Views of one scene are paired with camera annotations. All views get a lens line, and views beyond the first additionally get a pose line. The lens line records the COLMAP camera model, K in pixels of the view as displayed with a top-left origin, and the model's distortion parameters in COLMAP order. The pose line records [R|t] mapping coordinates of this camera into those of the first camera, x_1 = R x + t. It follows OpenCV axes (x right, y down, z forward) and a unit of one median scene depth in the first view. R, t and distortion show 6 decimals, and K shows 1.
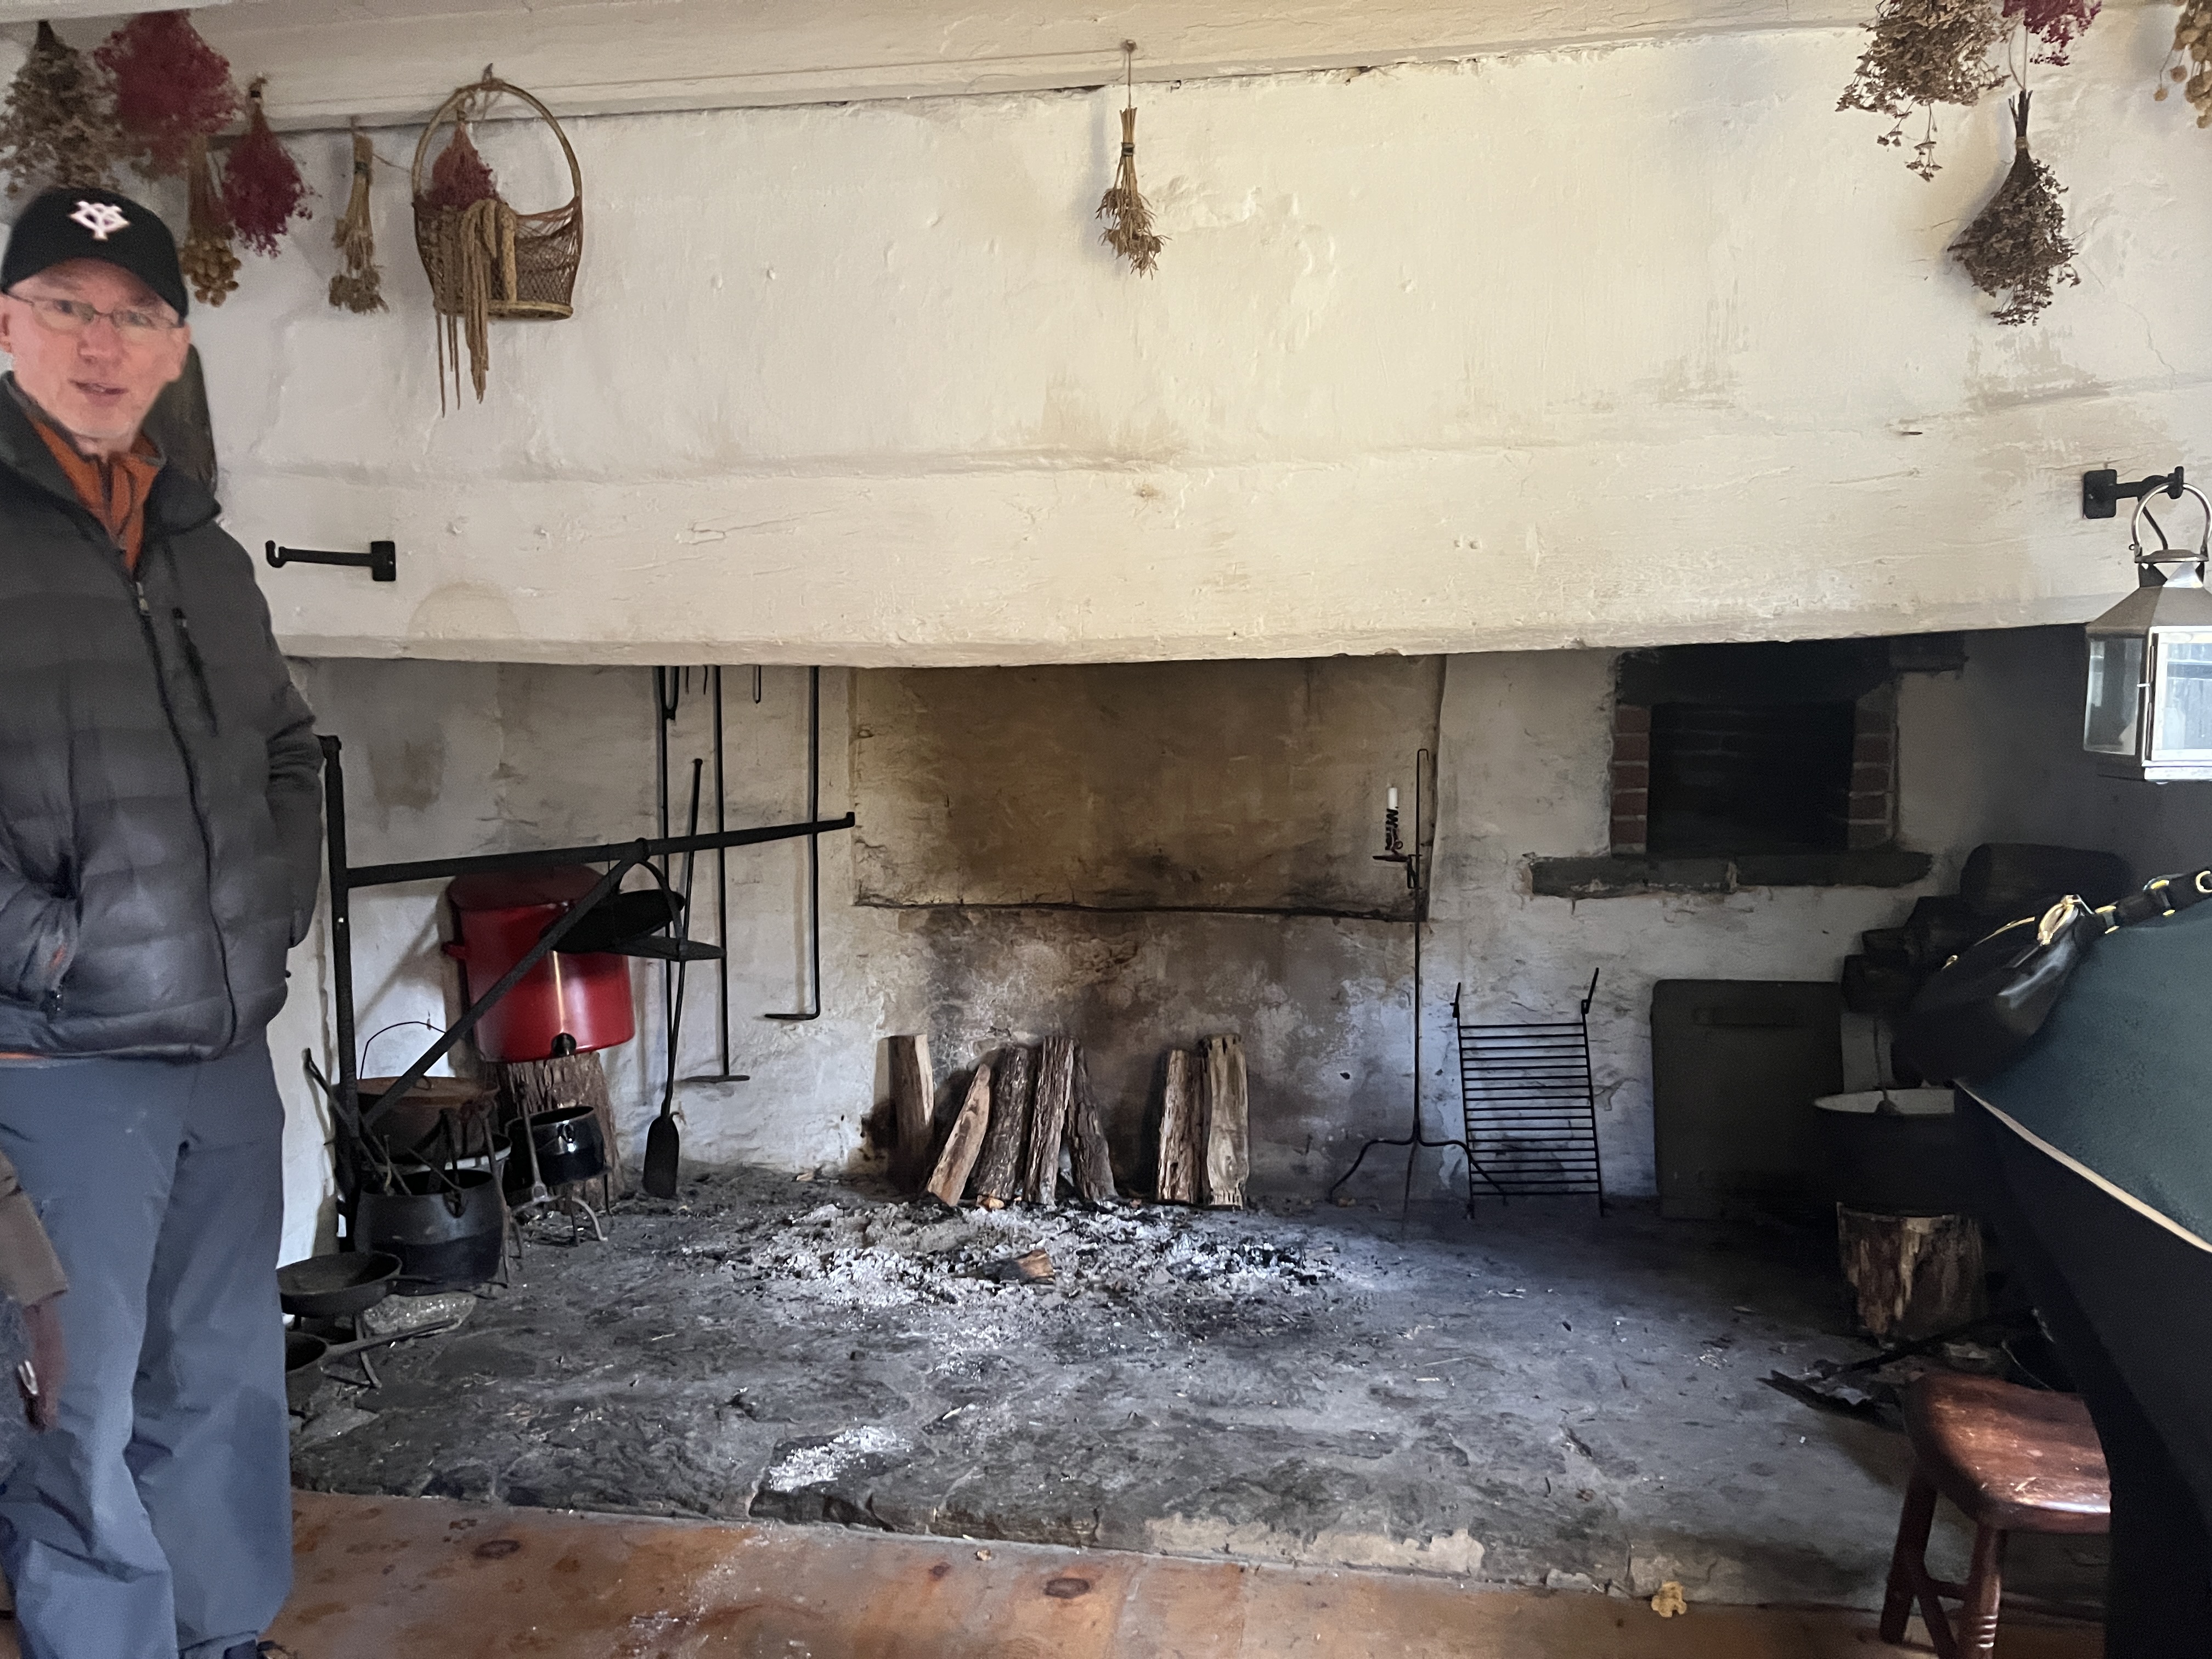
lens RADIAL K [[1676.5, 0, 1075.6], [0, 1676.5, 838.5], [0, 0, 1]] dist [0.057205, -0.079779]
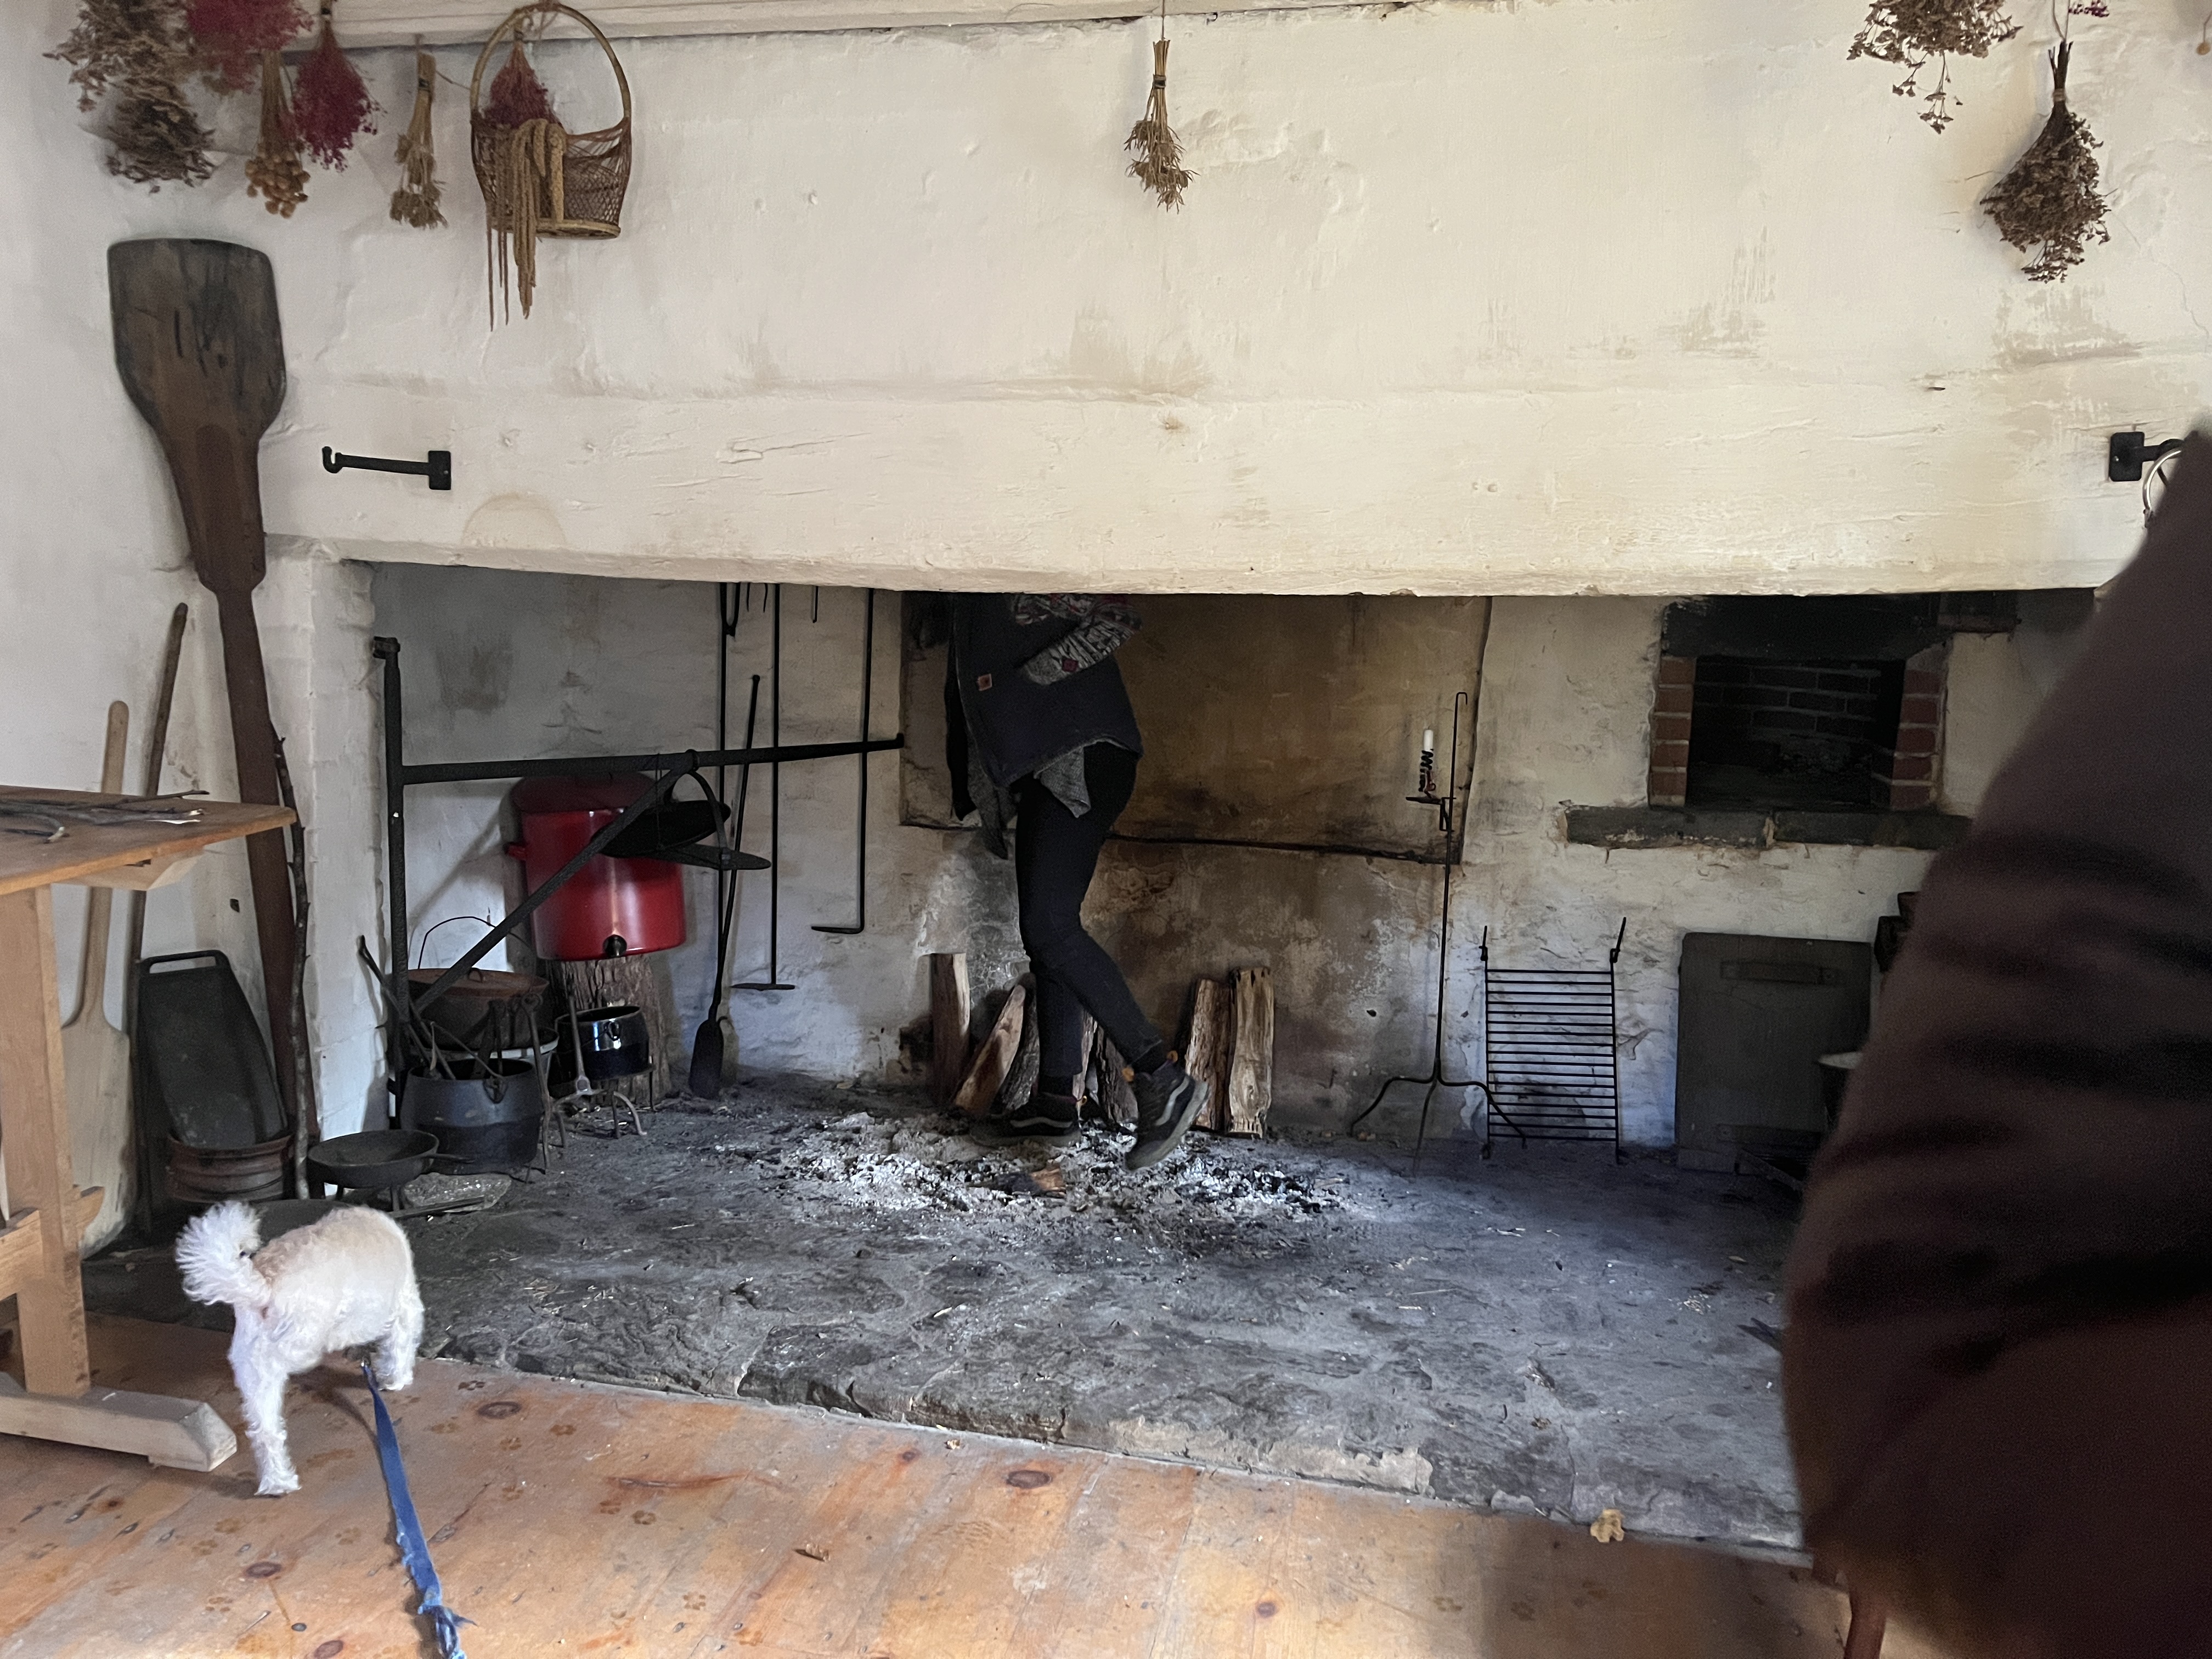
lens RADIAL K [[1676.5, 0, 1090.5], [0, 1676.5, 829.9], [0, 0, 1]] dist [0.057205, -0.079779]
pose [[0.997650, 0.043081, -0.053272, 0.057482], [-0.041217, 0.998516, 0.035601, 0.002985], [0.054727, -0.033321, 0.997945, -0.021249]]
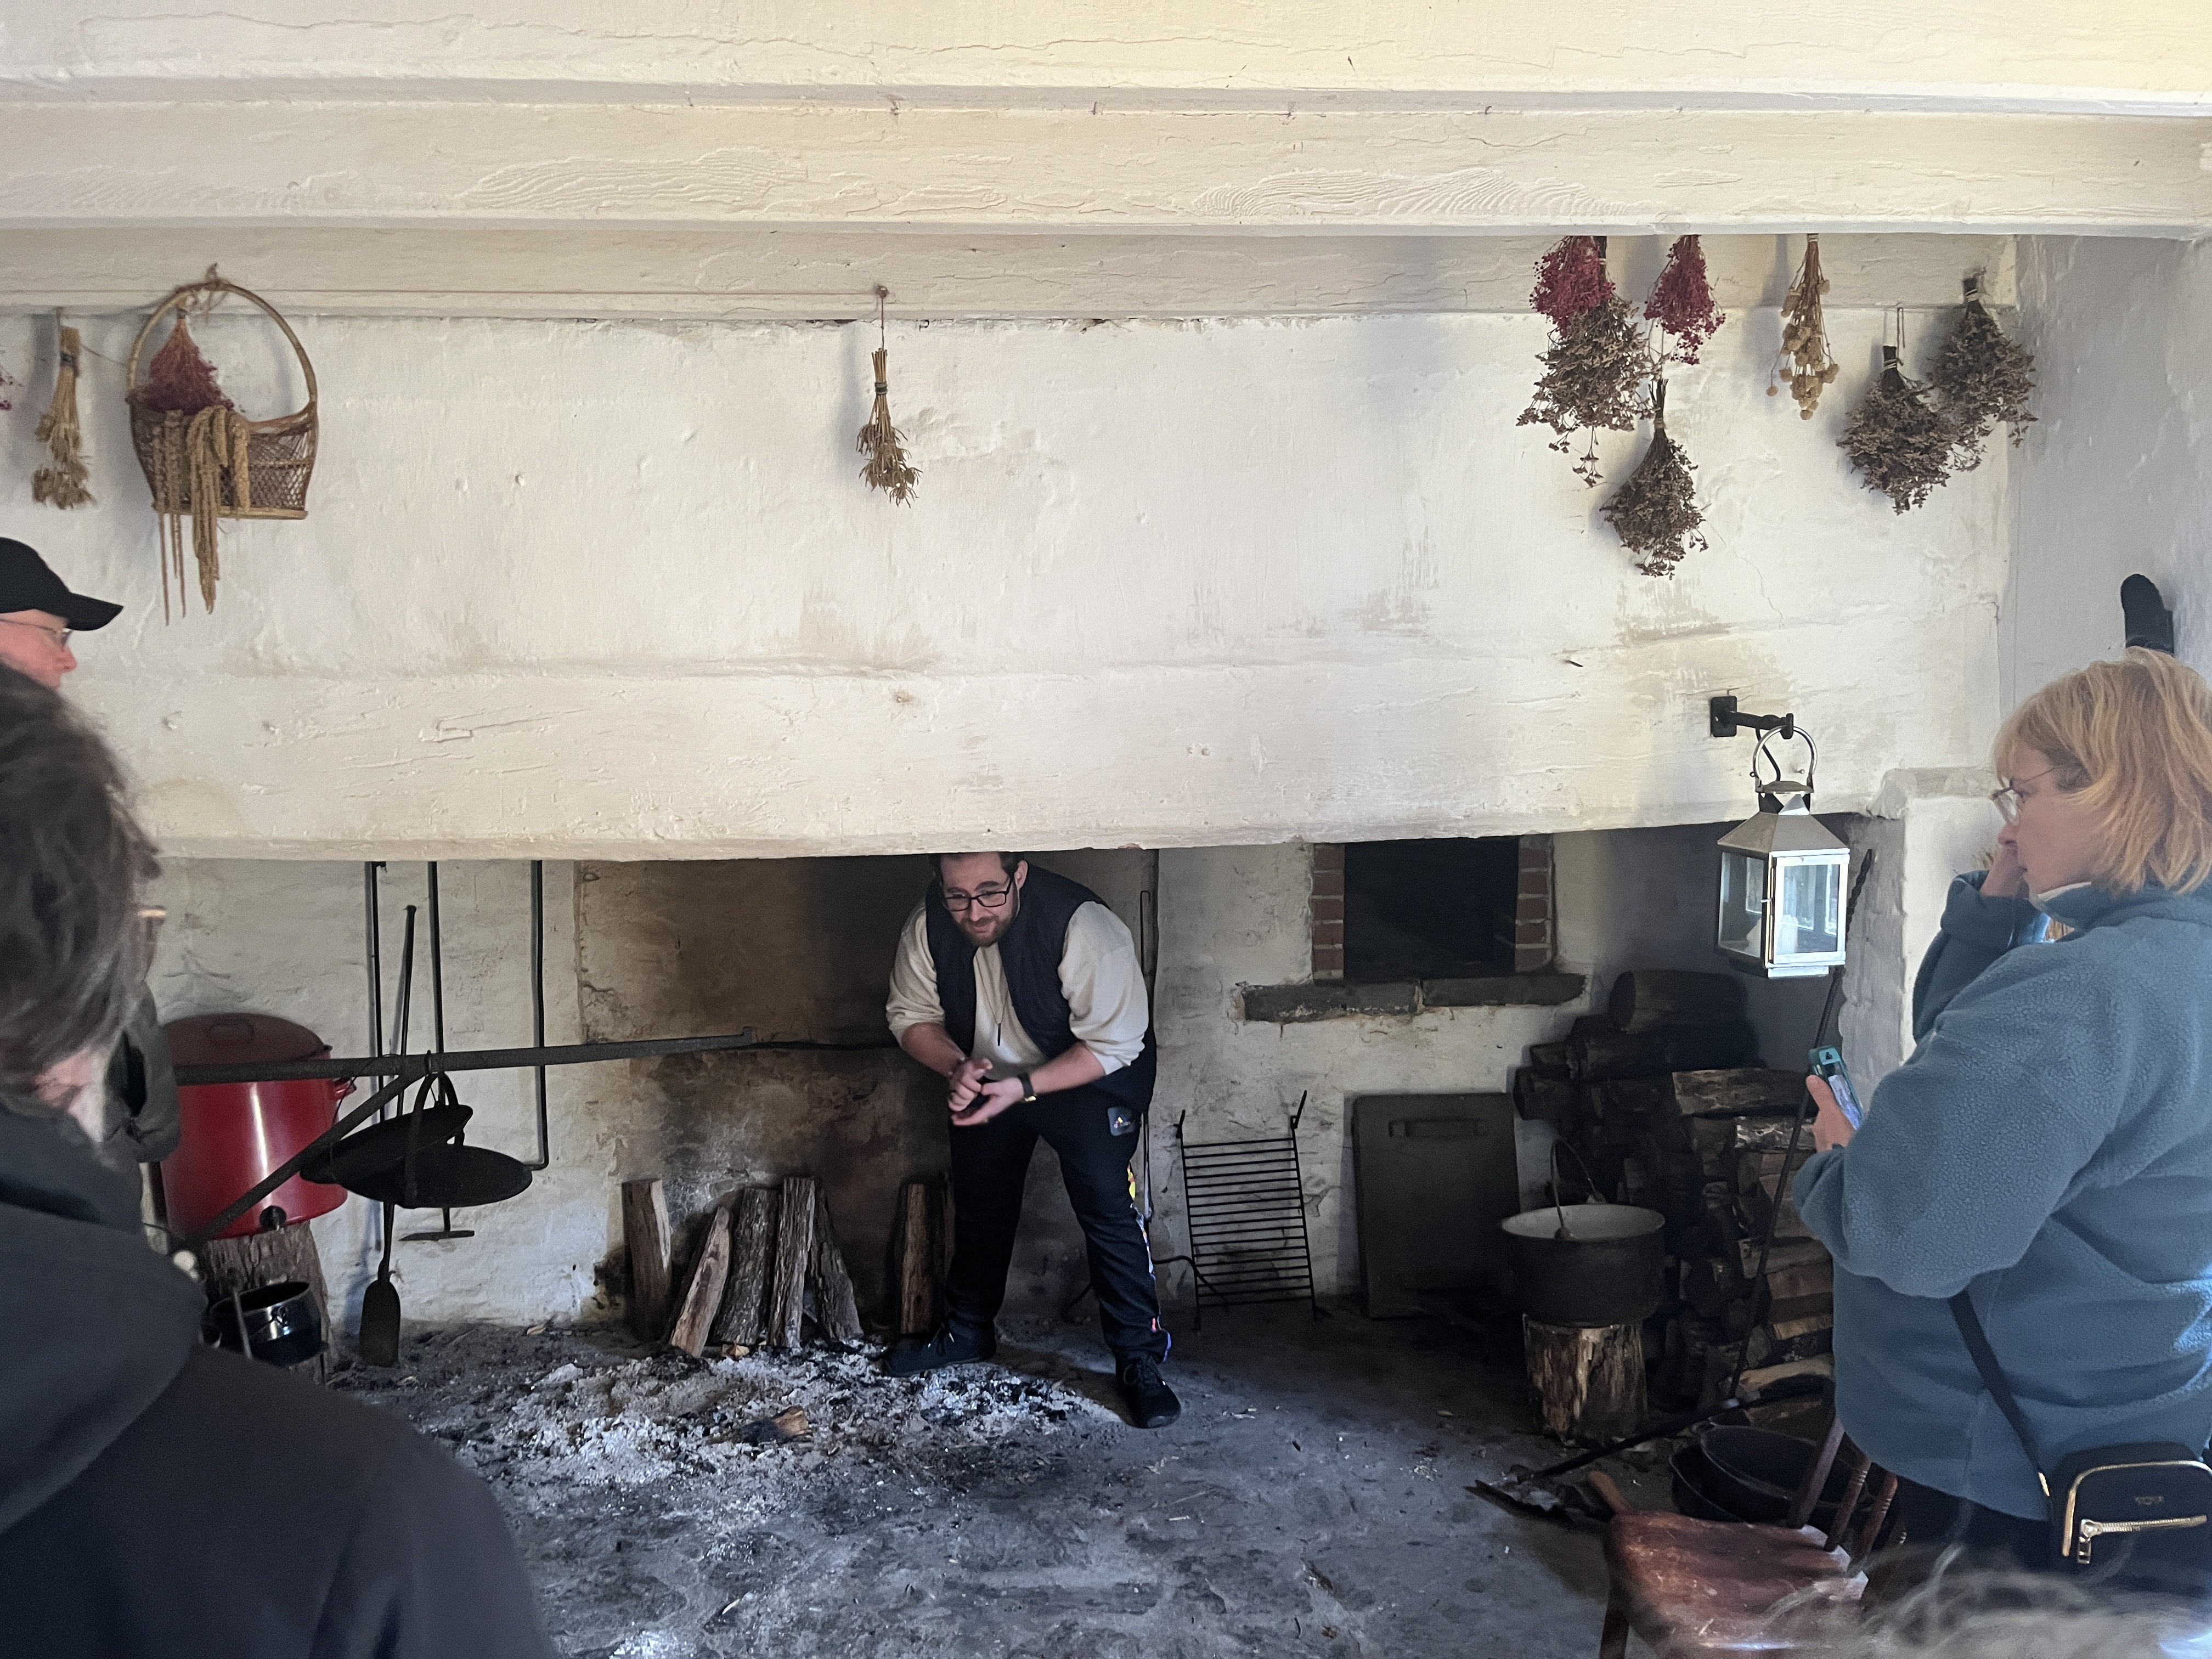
lens RADIAL K [[1676.5, 0, 1091.7], [0, 1676.5, 843.7], [0, 0, 1]] dist [0.057205, -0.079779]
pose [[0.979549, -0.020798, 0.200126, -0.052428], [0.022665, 0.999718, -0.007043, -0.103502], [-0.199923, 0.011435, 0.979745, -0.049342]]
